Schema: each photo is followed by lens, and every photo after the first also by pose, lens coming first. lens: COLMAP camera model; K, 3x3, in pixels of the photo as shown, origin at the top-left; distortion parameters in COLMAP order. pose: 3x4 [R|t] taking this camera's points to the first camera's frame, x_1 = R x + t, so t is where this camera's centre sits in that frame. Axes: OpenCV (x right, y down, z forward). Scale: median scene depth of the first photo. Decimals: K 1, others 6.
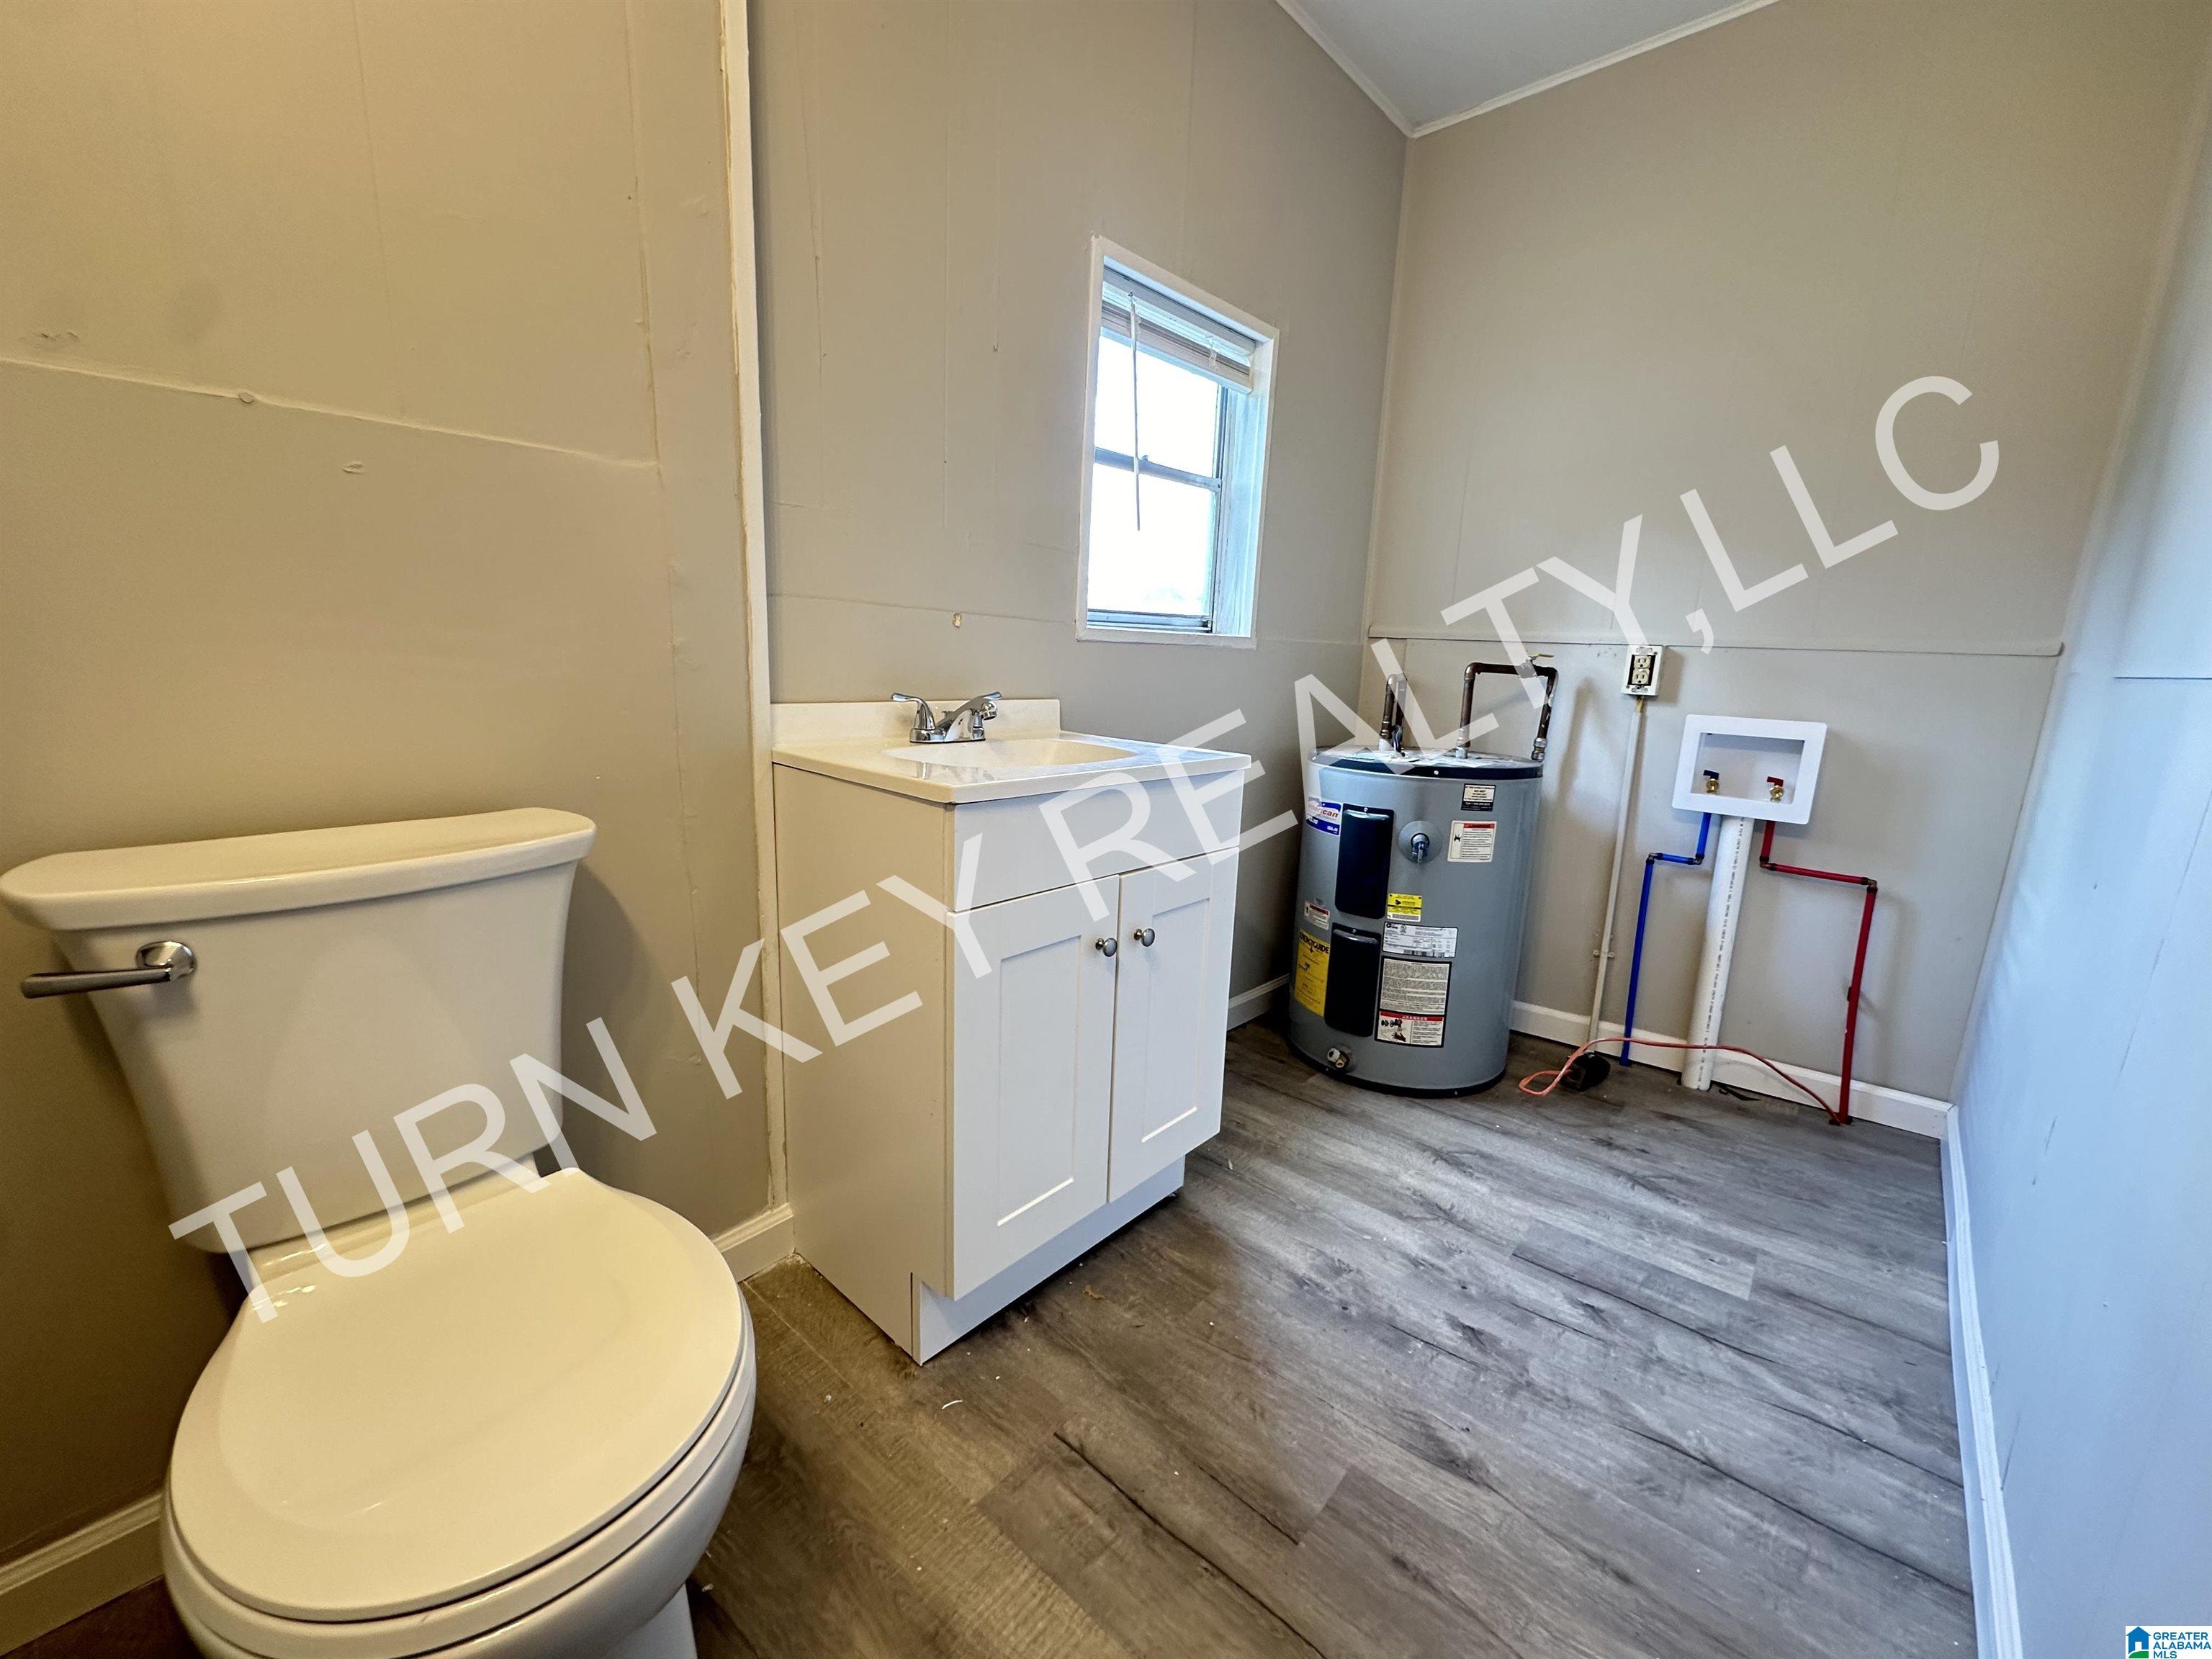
lens RADIAL K [[884.8, 0, 1106.1], [0, 884.8, 830.2], [0, 0, 1]] dist [0.002158, -0.000569]
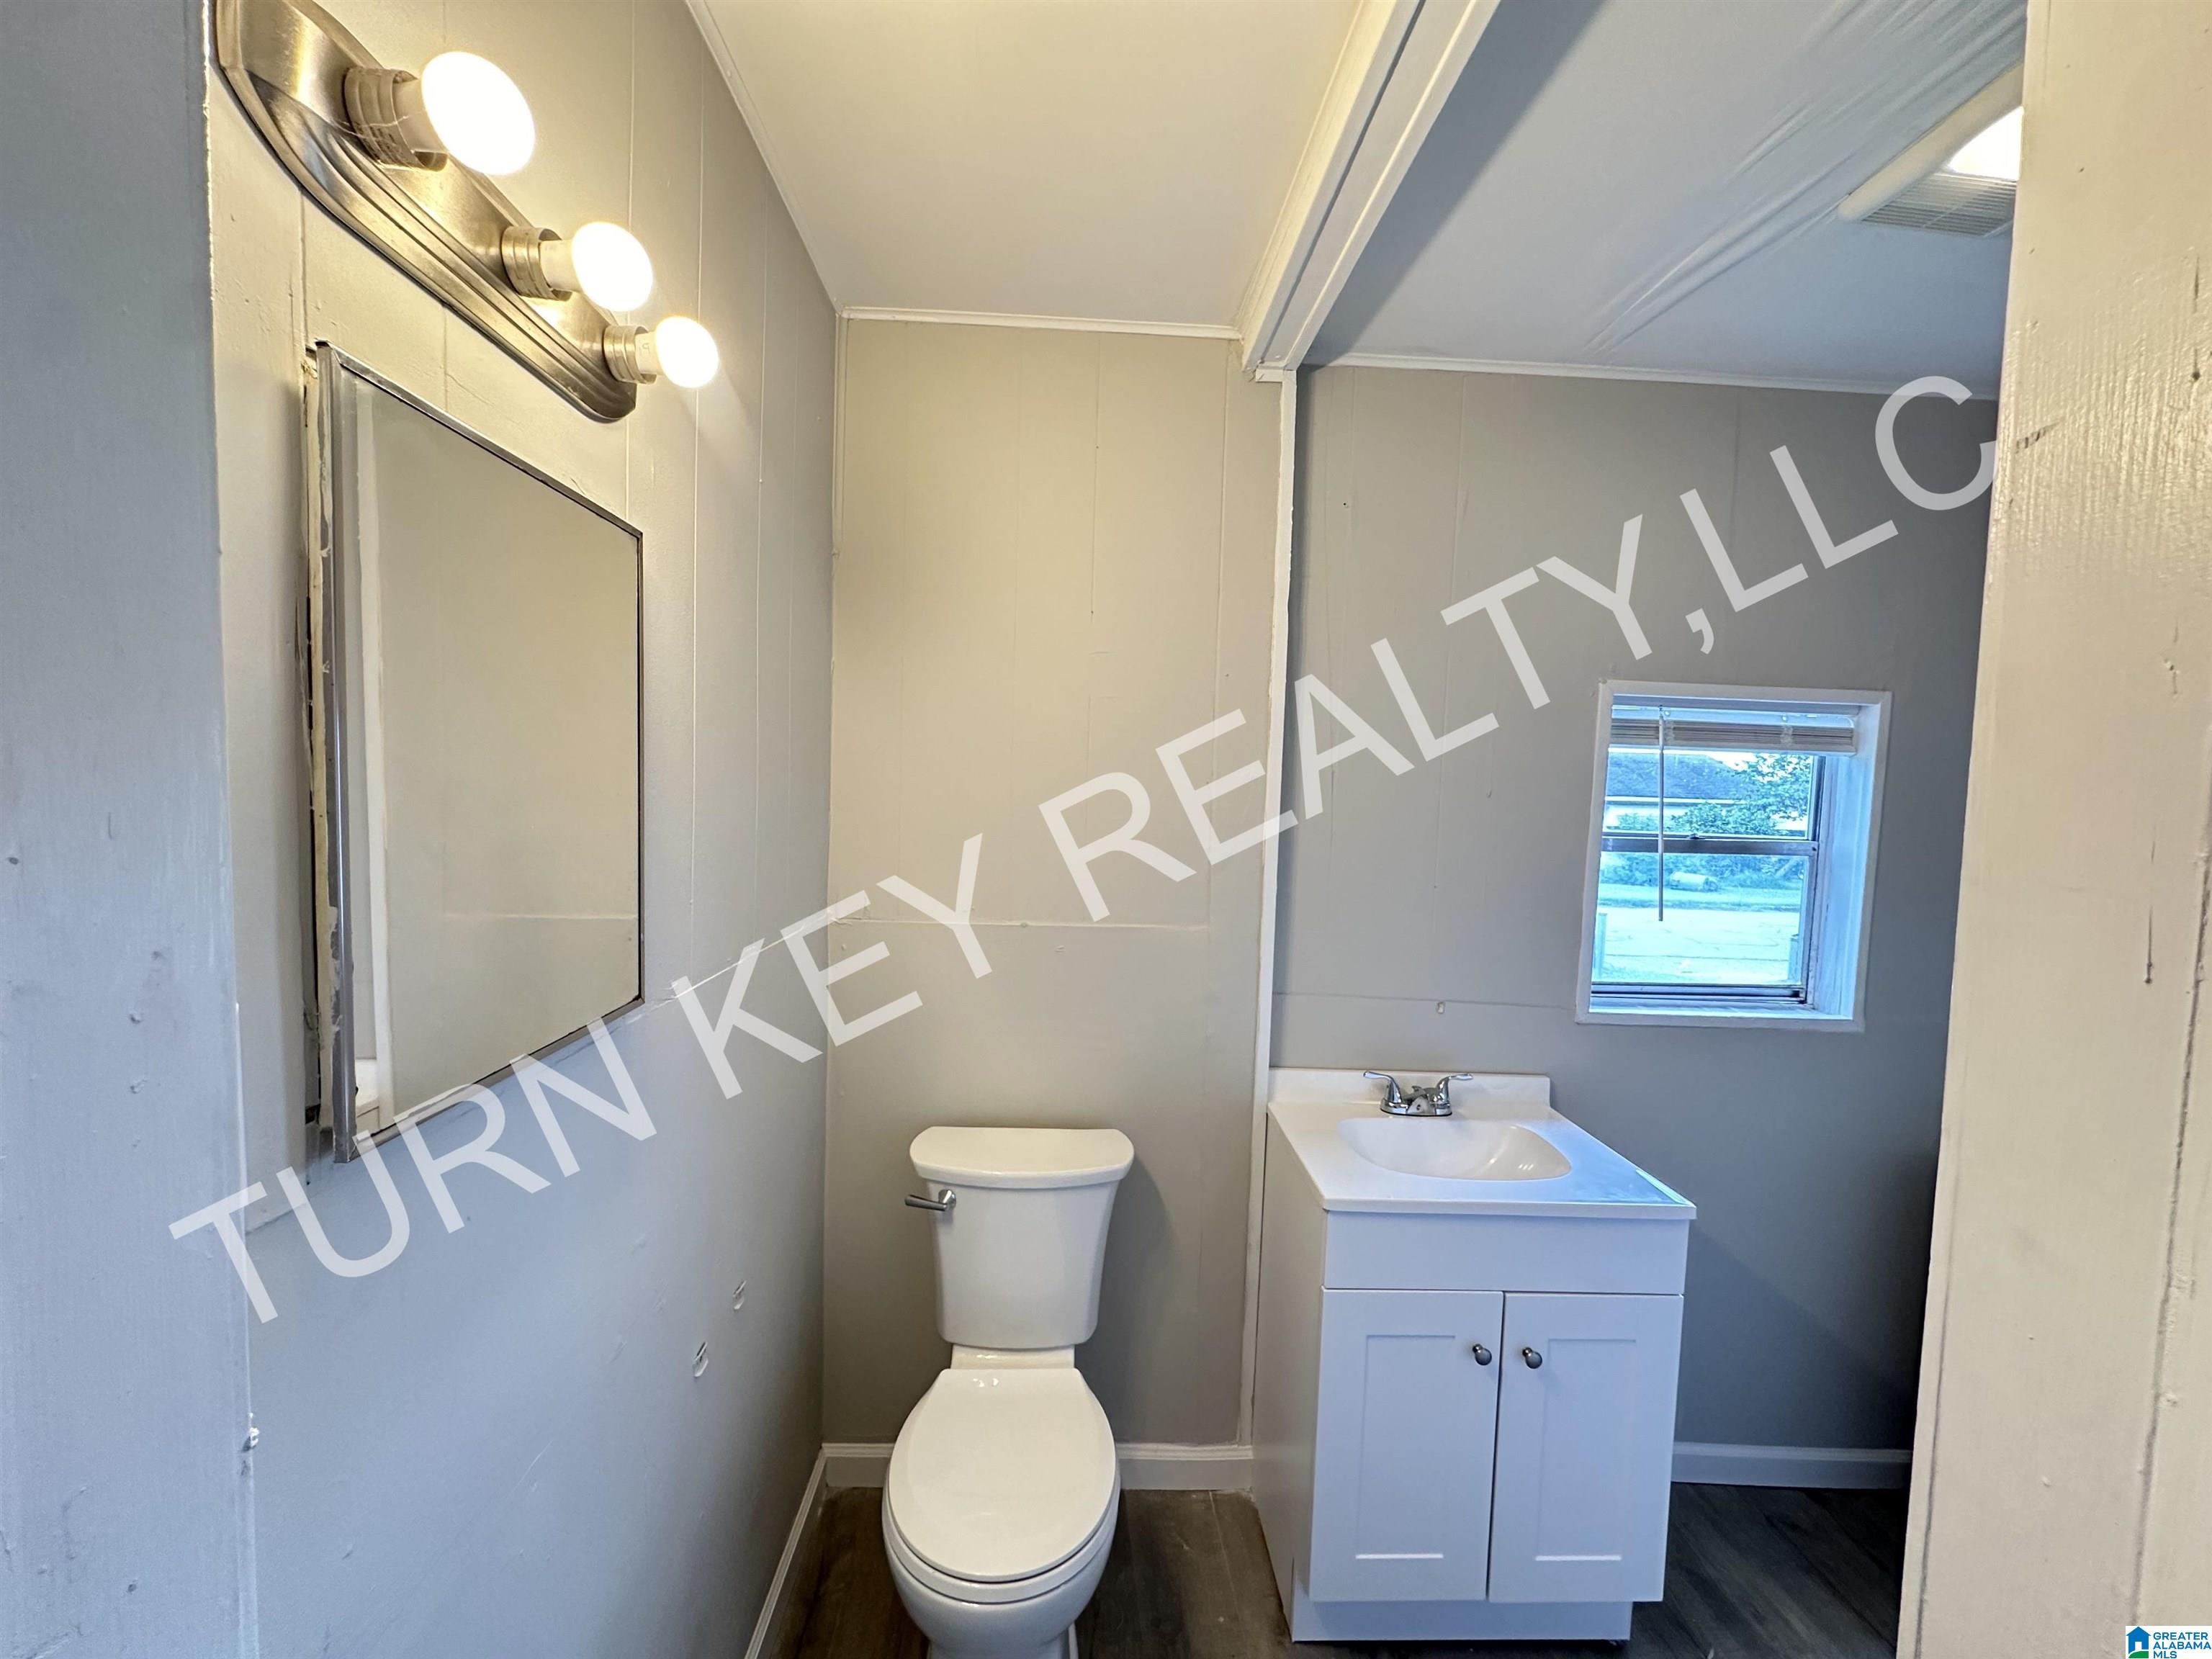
lens RADIAL K [[884.8, 0, 1105.9], [0, 884.8, 838.6], [0, 0, 1]] dist [0.002158, -0.000569]
pose [[0.698998, 0.024253, -0.714713, 0.442021], [-0.147998, 0.982694, -0.111397, -0.309758], [0.699642, 0.183643, 0.690490, -0.240004]]
